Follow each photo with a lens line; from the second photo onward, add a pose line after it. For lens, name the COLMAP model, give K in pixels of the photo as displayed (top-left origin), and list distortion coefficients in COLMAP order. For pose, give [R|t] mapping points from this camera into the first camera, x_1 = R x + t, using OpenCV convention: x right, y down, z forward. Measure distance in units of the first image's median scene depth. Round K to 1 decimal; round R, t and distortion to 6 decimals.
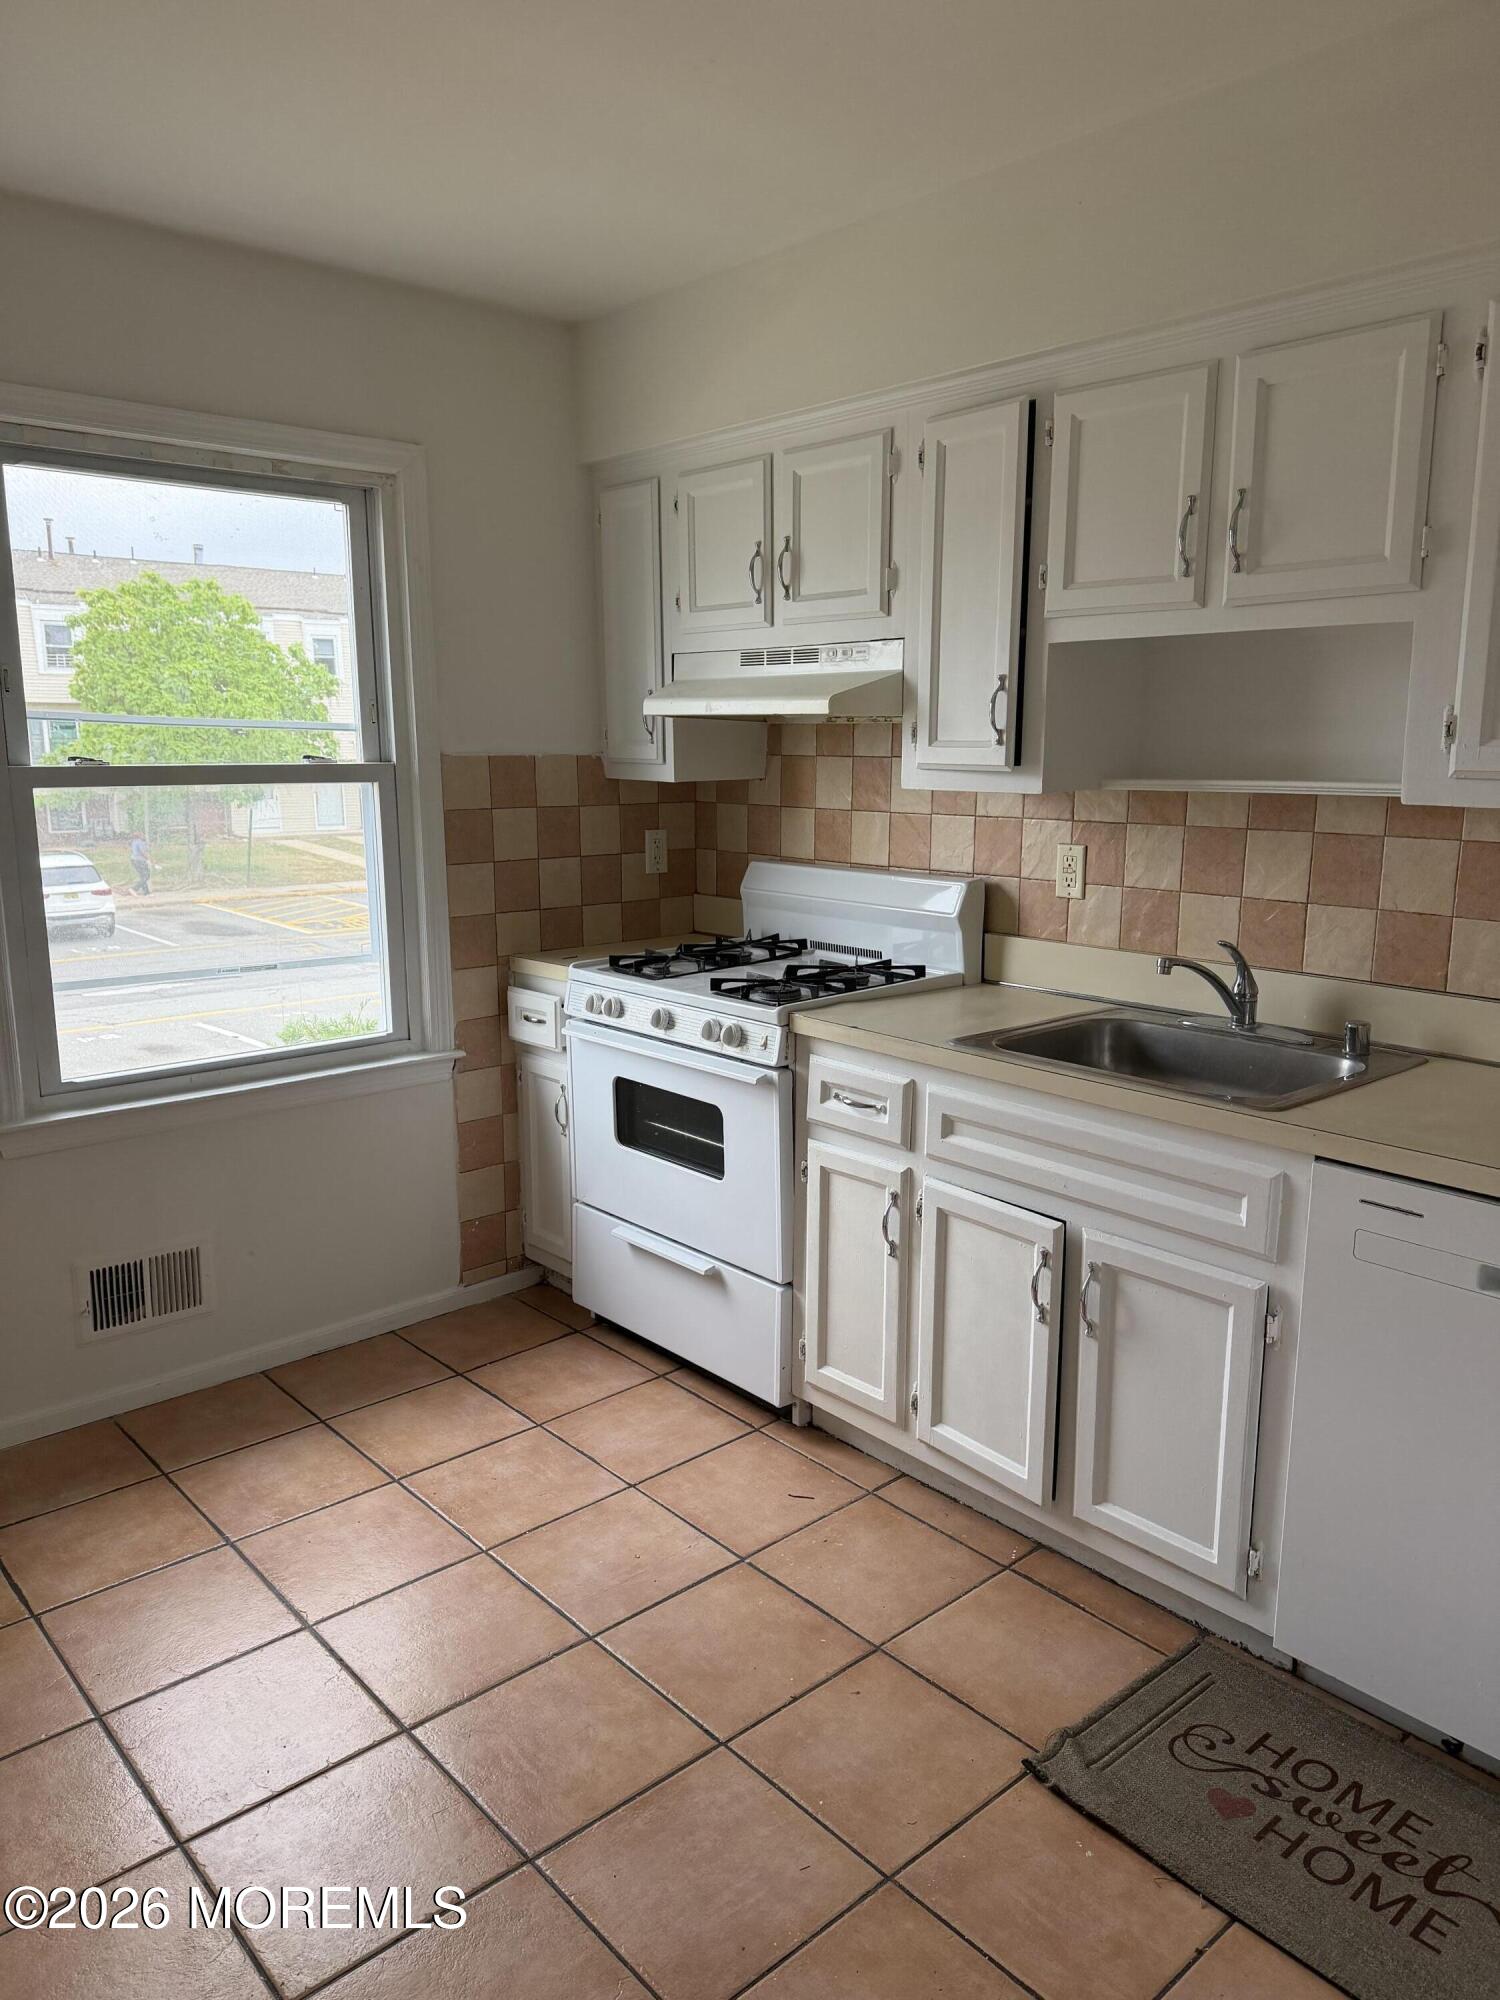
lens RADIAL K [[1398.0, 0, 757.9], [0, 1398.0, 997.4], [0, 0, 1]] dist [0.029185, -0.021143]
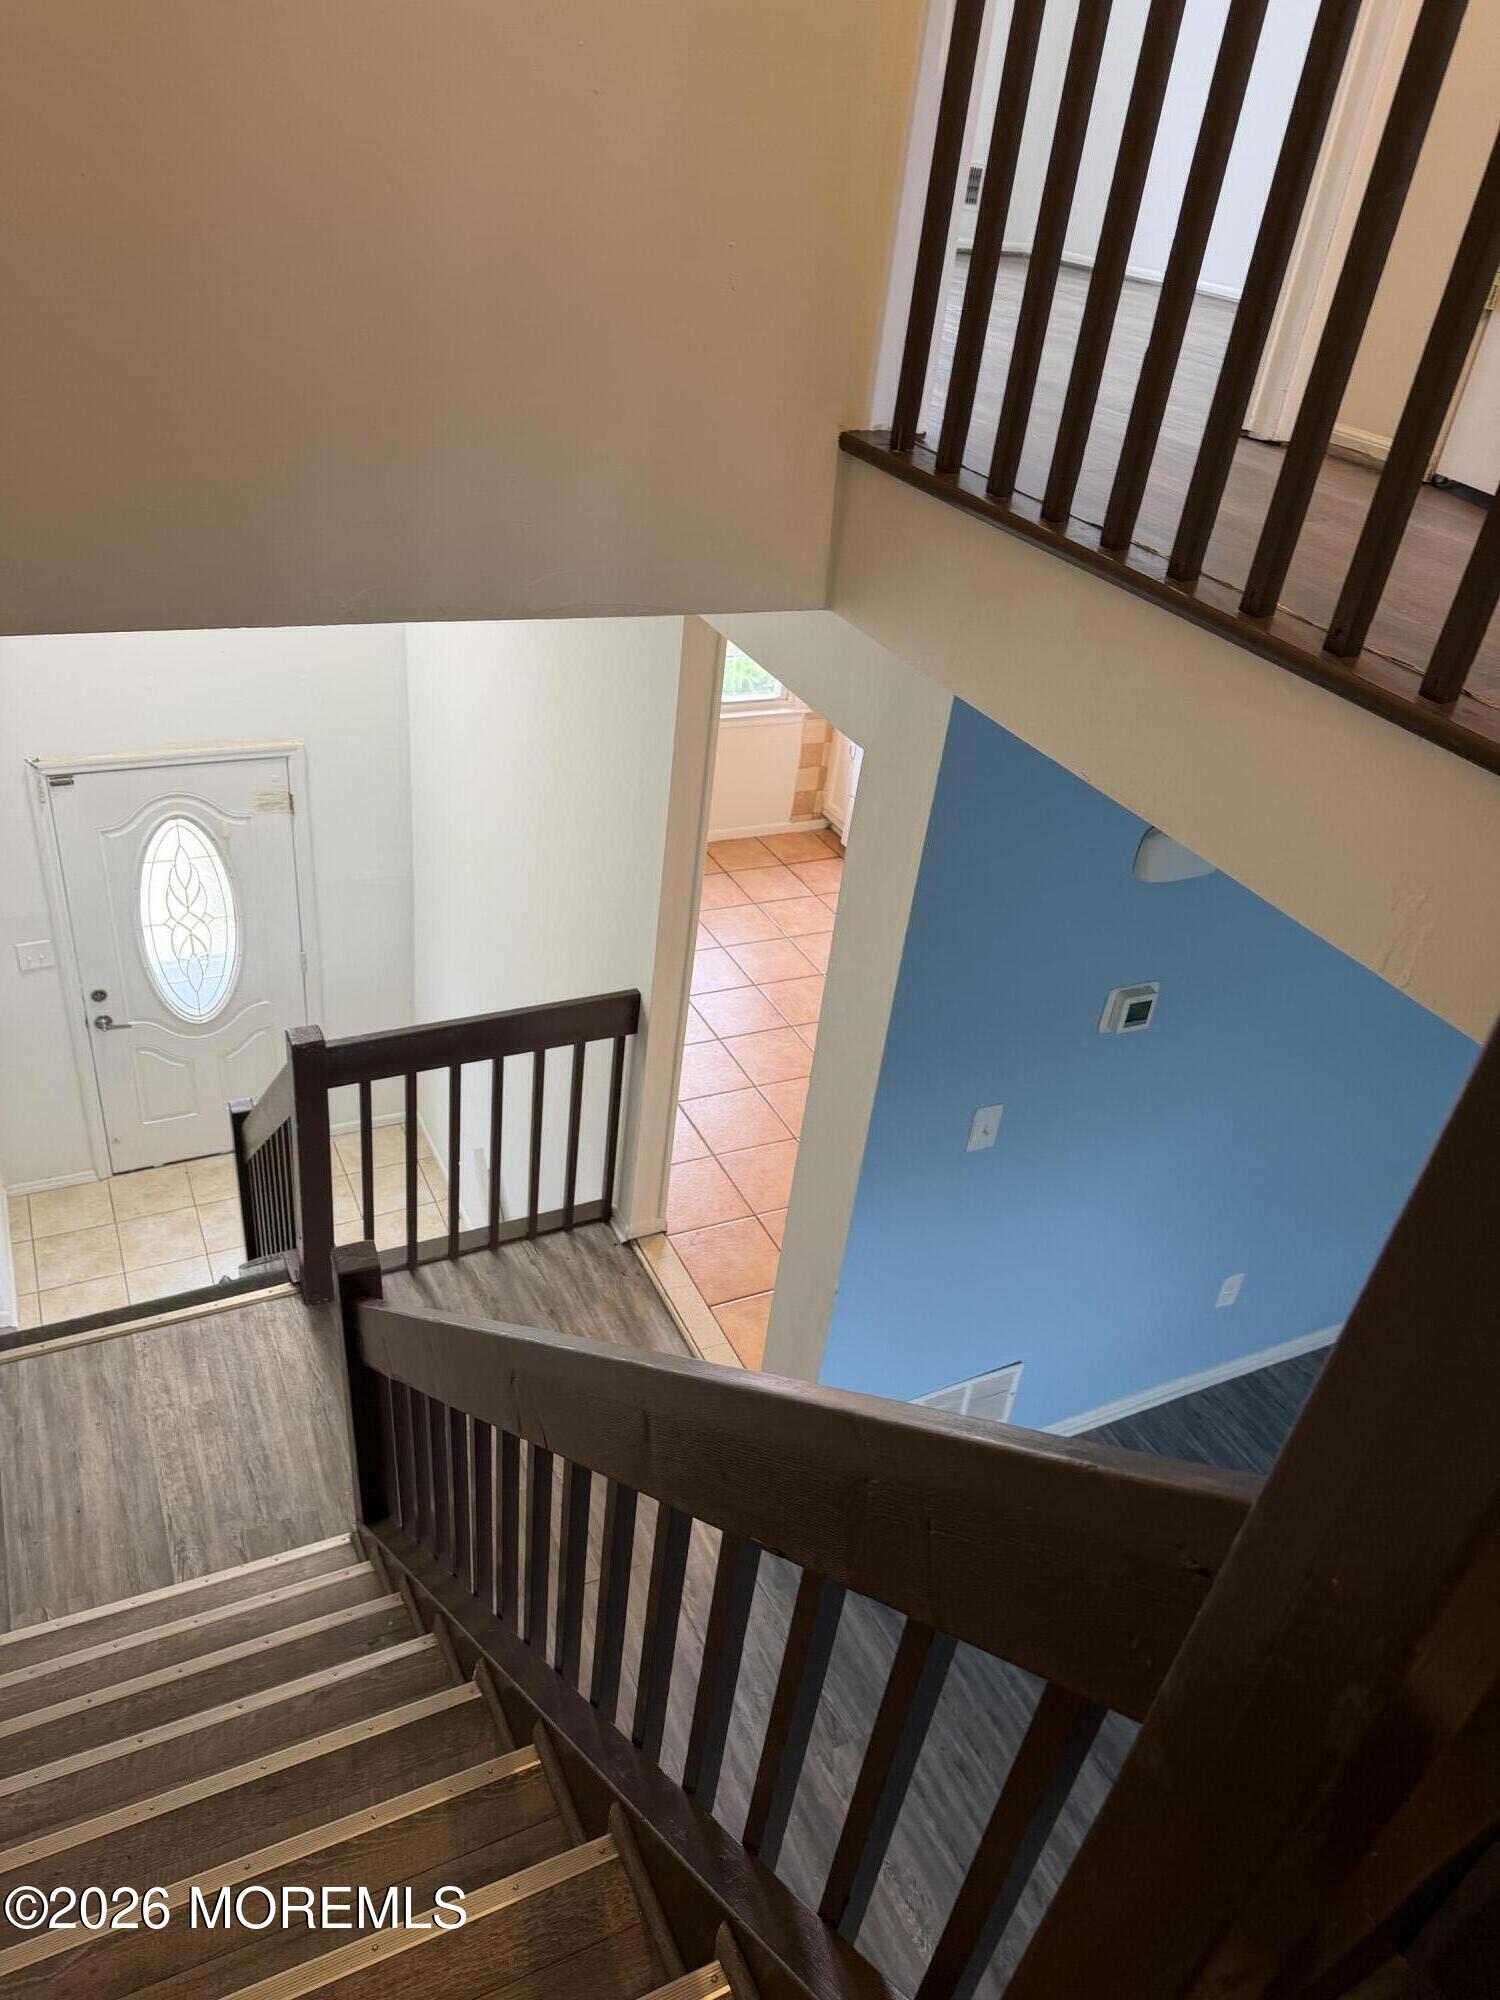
lens RADIAL K [[1398.0, 0, 751.3], [0, 1398.0, 1003.6], [0, 0, 1]] dist [0.029185, -0.021143]
pose [[0.958475, 0.232652, -0.164919, 0.178190], [-0.157929, 0.914566, 0.372327, -0.406620], [0.237452, -0.330821, 0.913332, -1.298818]]
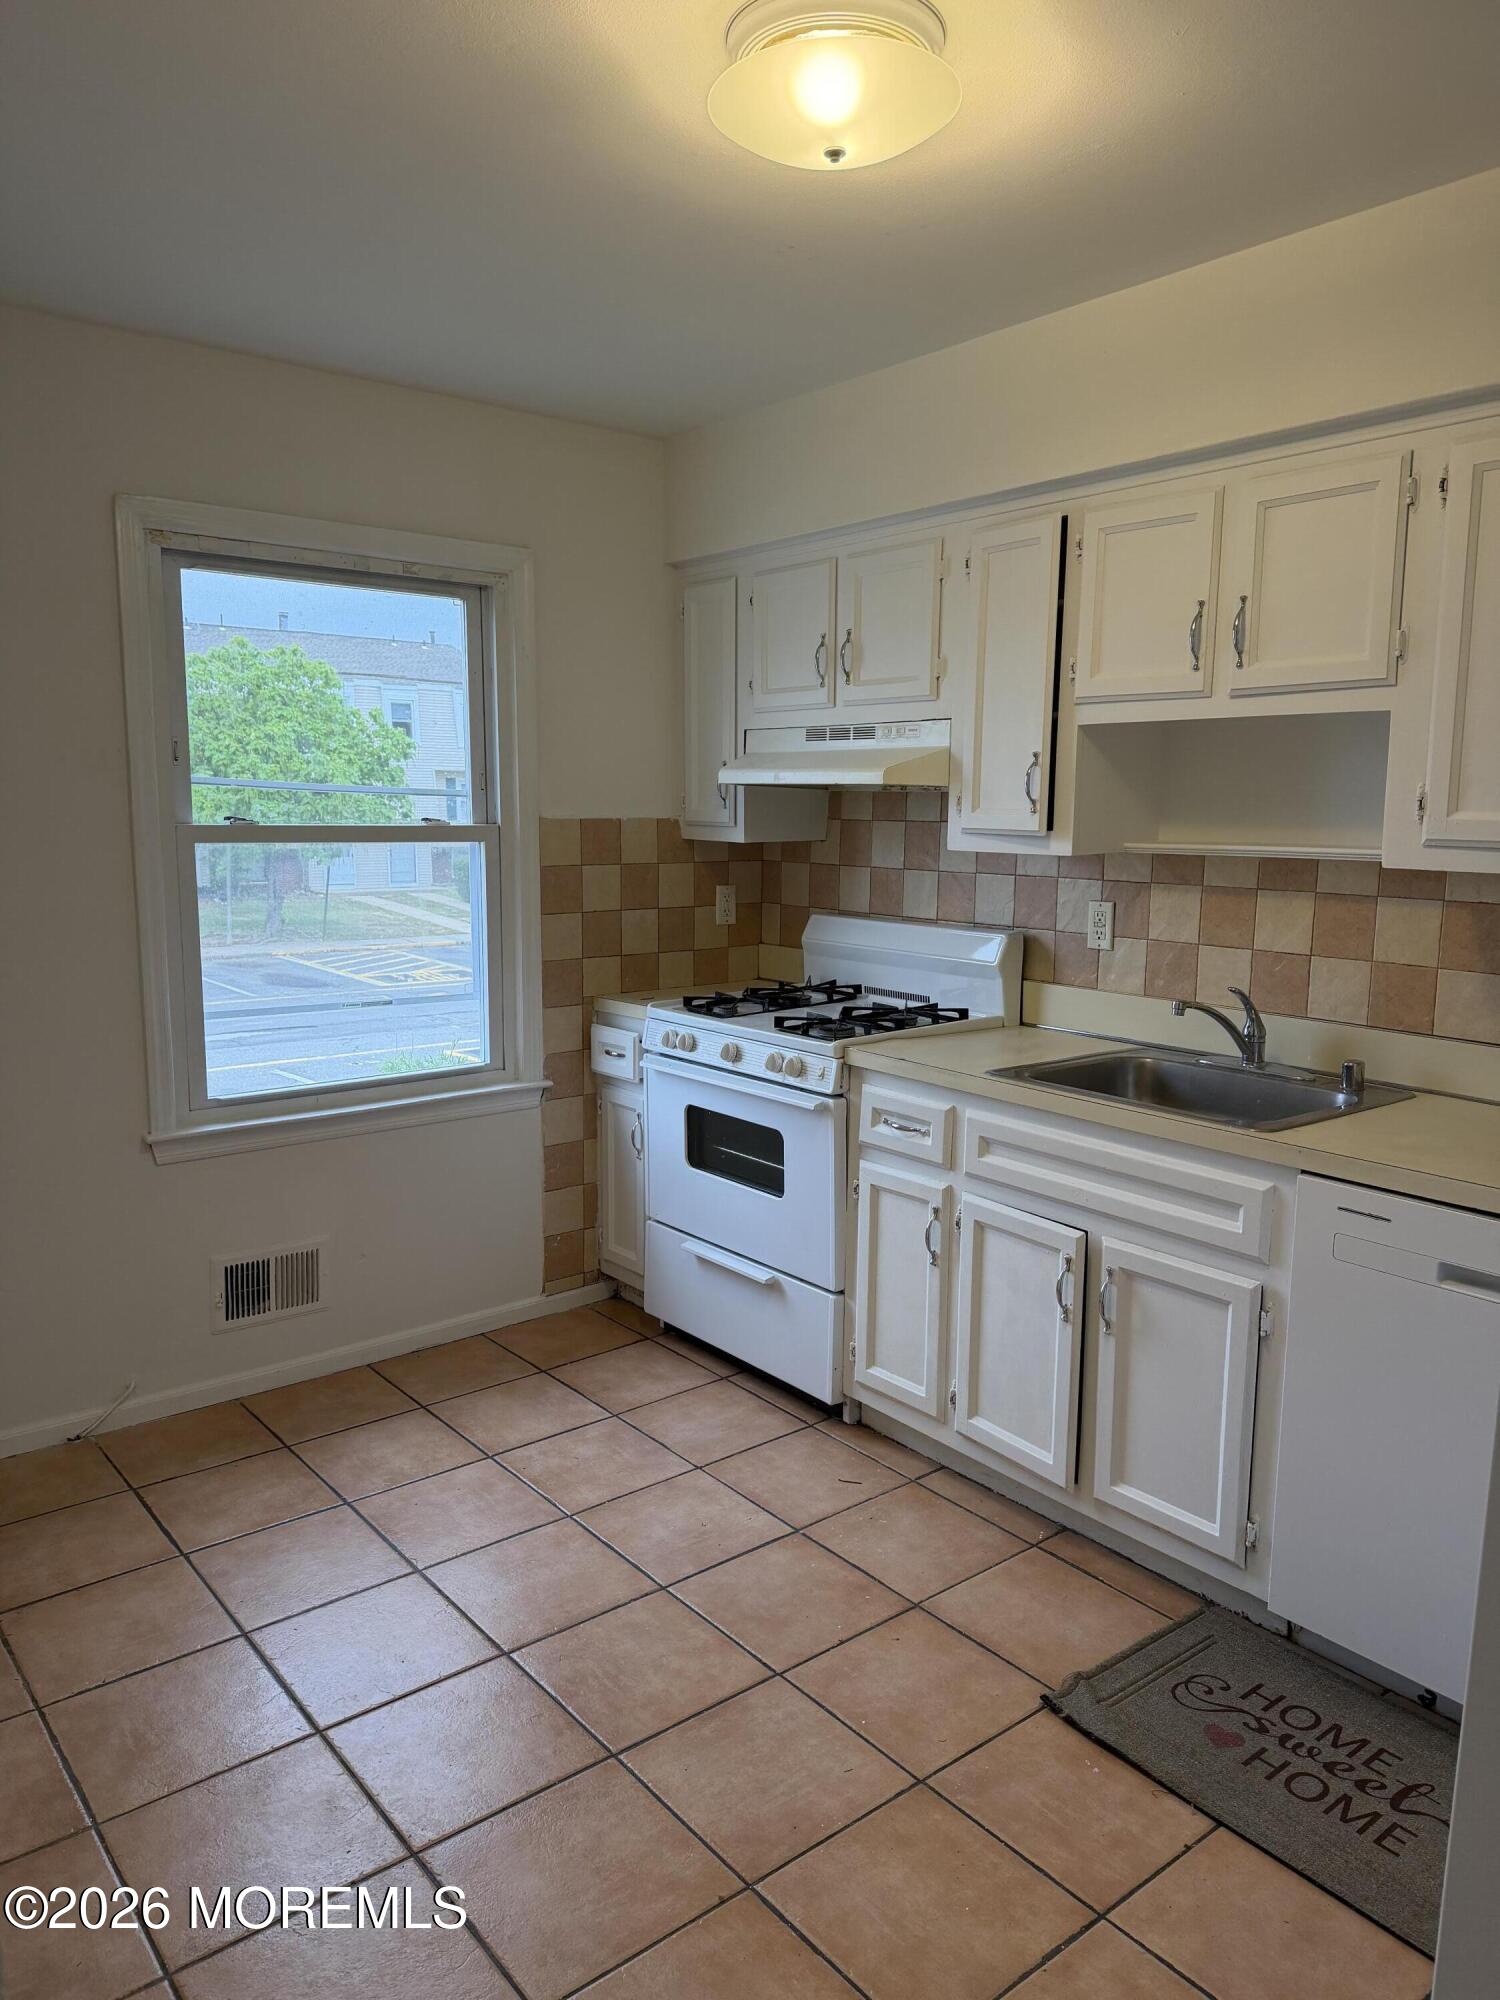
lens RADIAL K [[1398.0, 0, 750.2], [0, 1398.0, 989.0], [0, 0, 1]] dist [0.029185, -0.021143]
pose [[0.998800, 0.013858, -0.046981, -0.001464], [-0.016150, 0.998680, -0.048756, 0.021632], [0.046244, 0.049456, 0.997705, -0.136877]]
